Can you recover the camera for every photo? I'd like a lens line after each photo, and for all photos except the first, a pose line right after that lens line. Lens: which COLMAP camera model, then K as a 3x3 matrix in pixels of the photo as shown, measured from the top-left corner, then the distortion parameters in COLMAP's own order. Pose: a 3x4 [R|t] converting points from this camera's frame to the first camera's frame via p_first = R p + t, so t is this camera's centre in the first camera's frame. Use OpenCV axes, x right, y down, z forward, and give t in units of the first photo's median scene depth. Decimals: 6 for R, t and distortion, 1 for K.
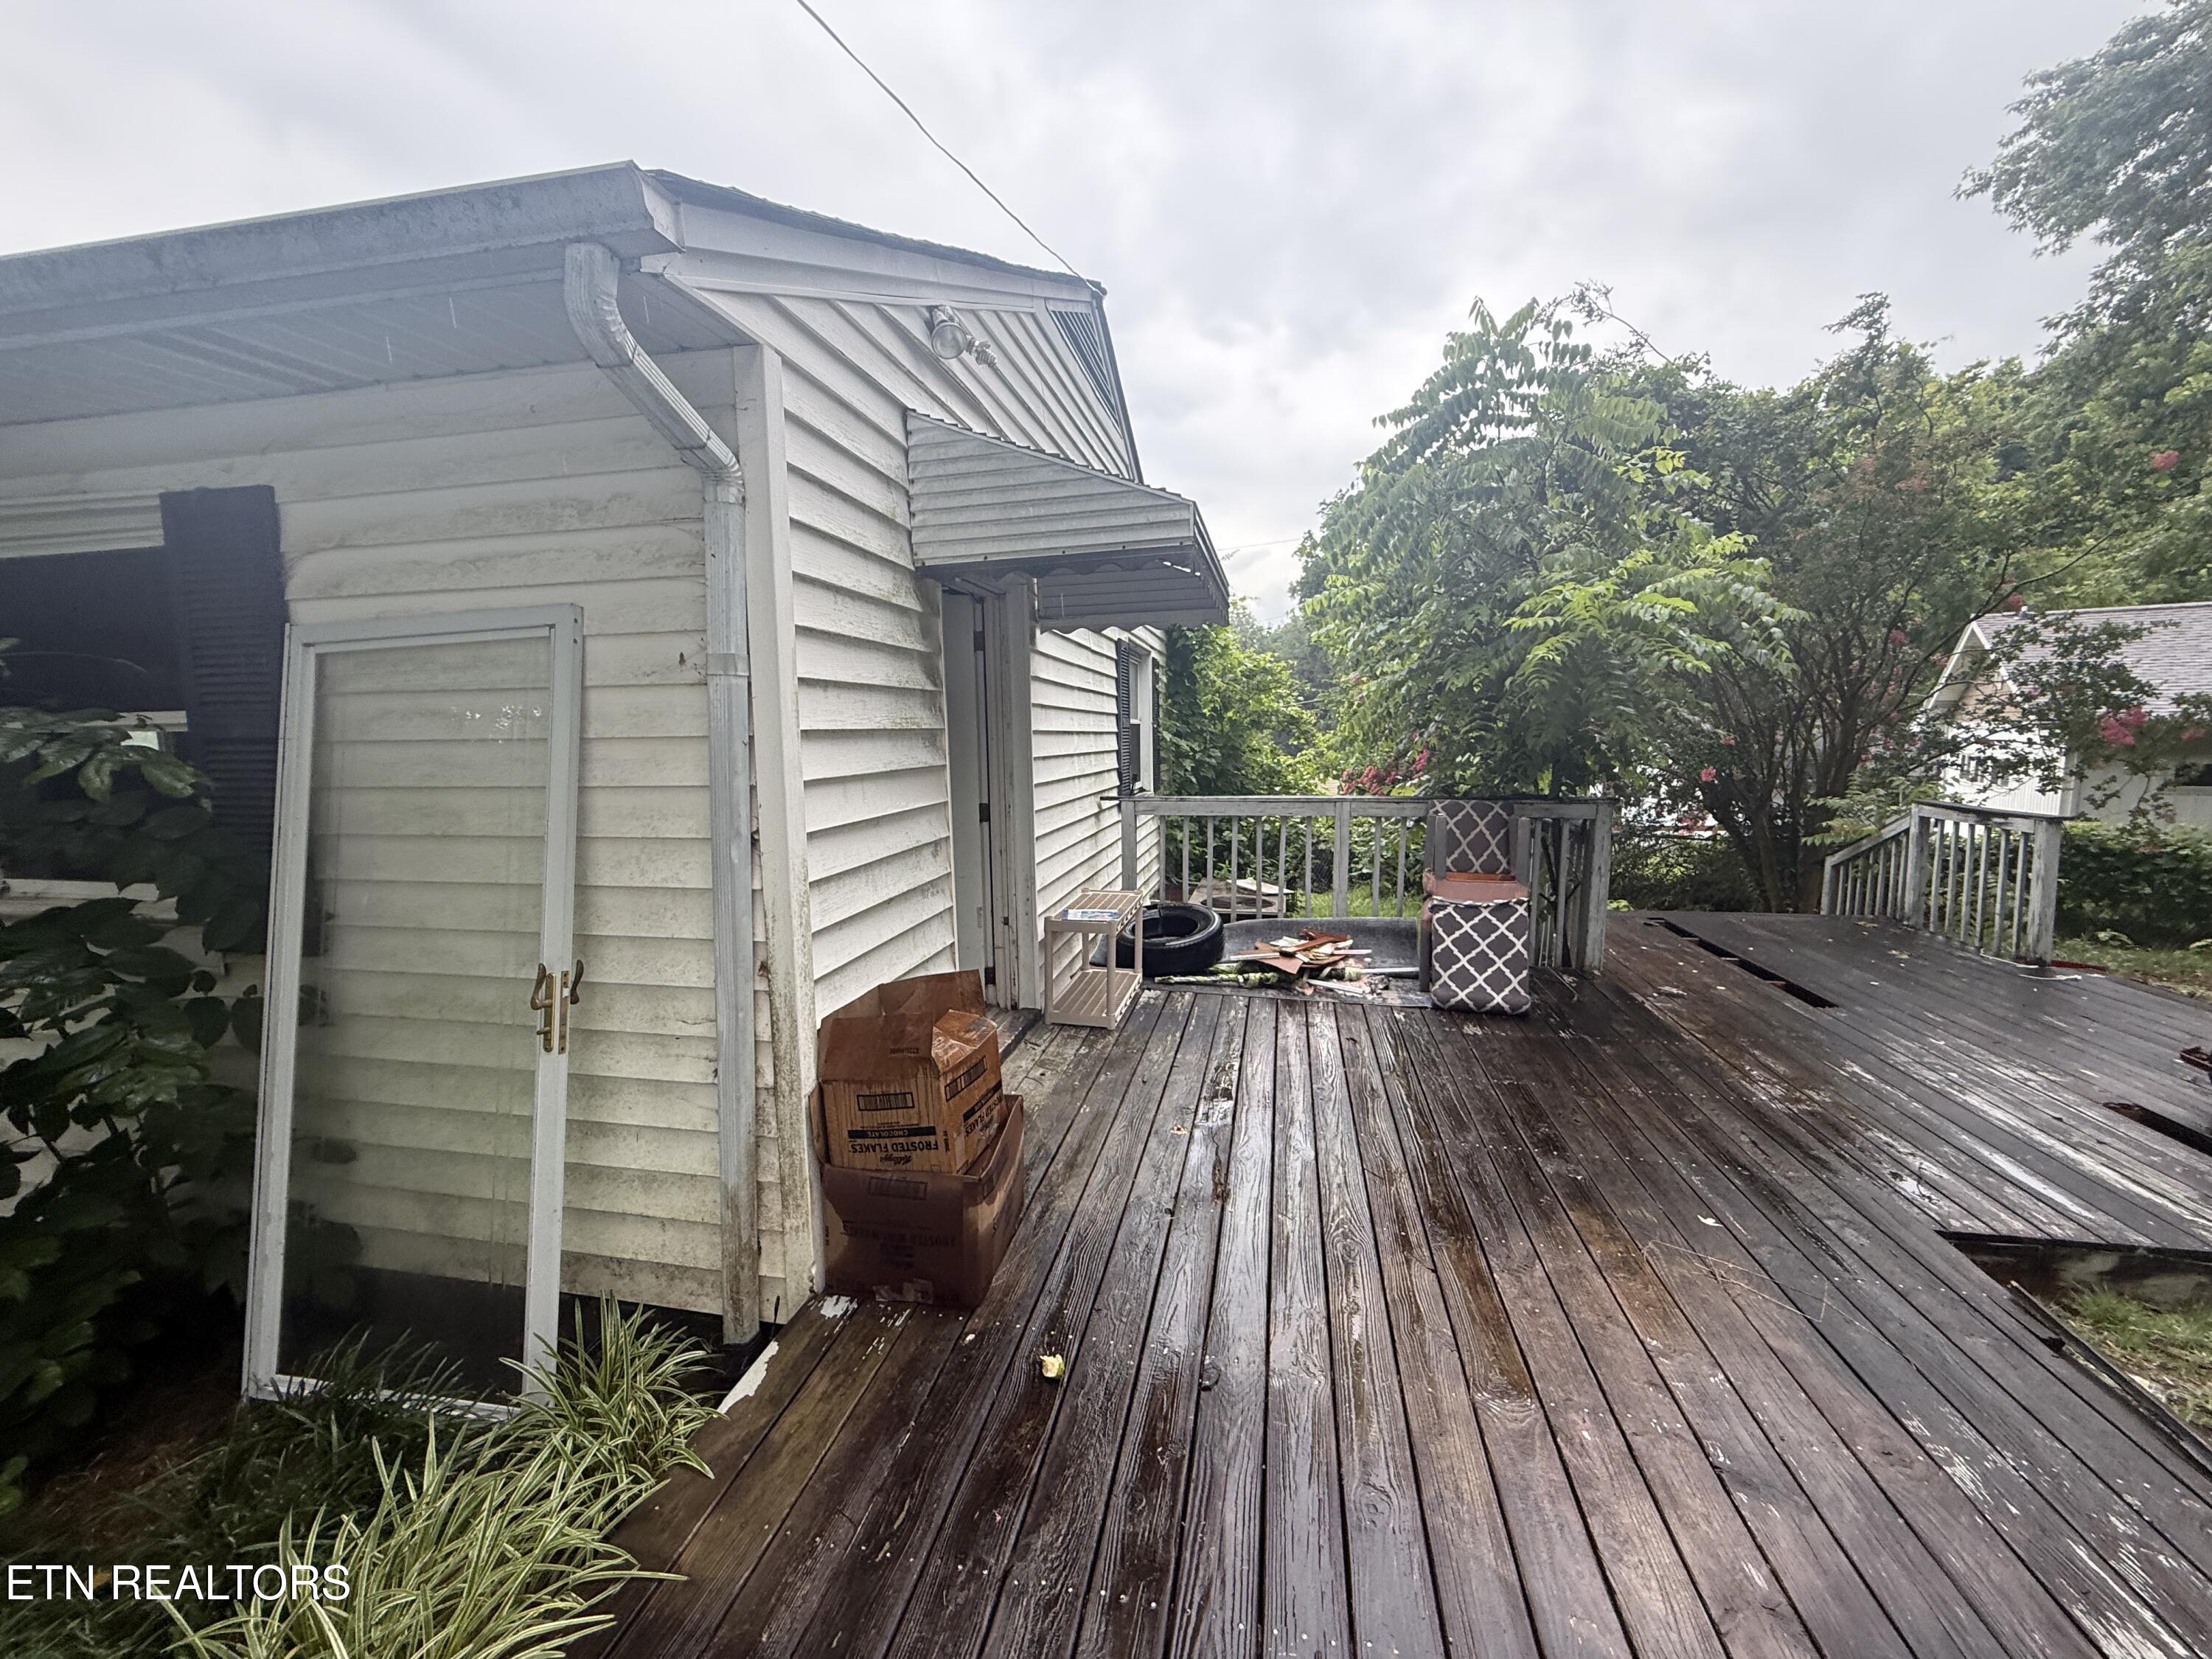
lens RADIAL K [[884.7, 0, 1100.8], [0, 884.7, 827.6], [0, 0, 1]] dist [0.003595, 0.000209]
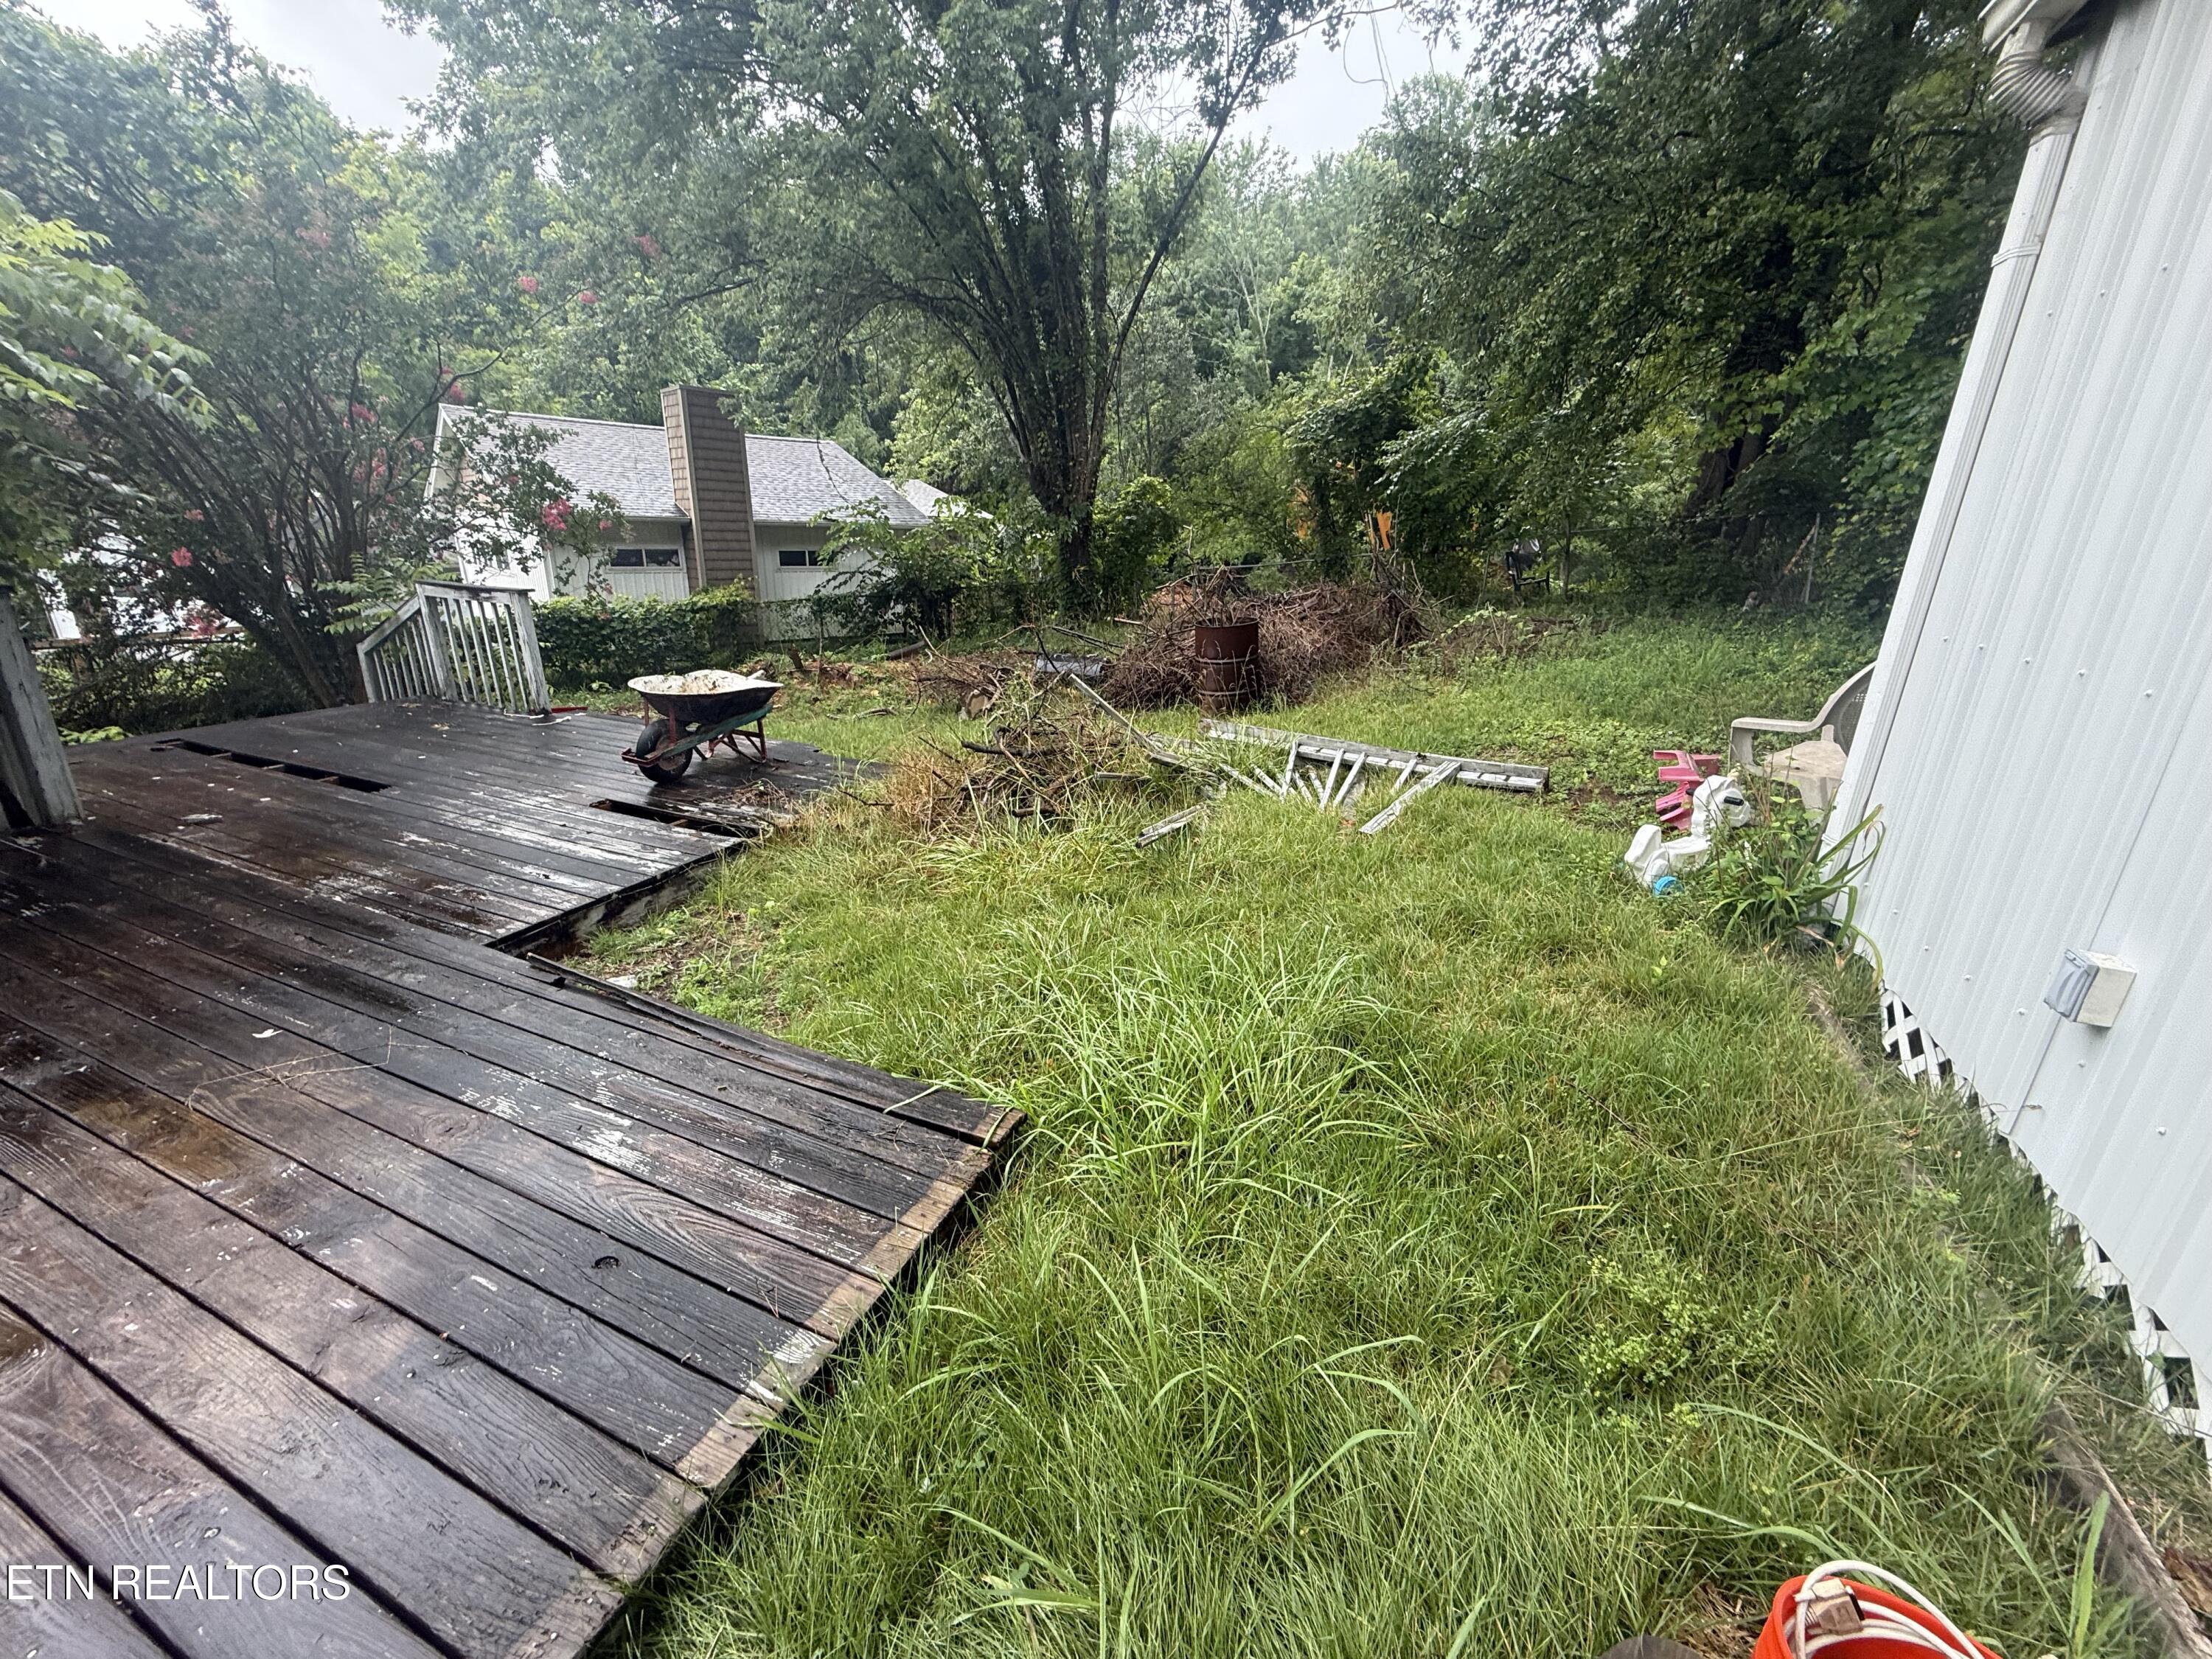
lens RADIAL K [[884.7, 0, 1100.7], [0, 884.7, 827.3], [0, 0, 1]] dist [0.003595, 0.000209]
pose [[0.210095, -0.295281, 0.932024, 0.059671], [0.076421, 0.955344, 0.285442, 0.033859], [-0.974690, 0.011257, 0.223279, -0.078721]]
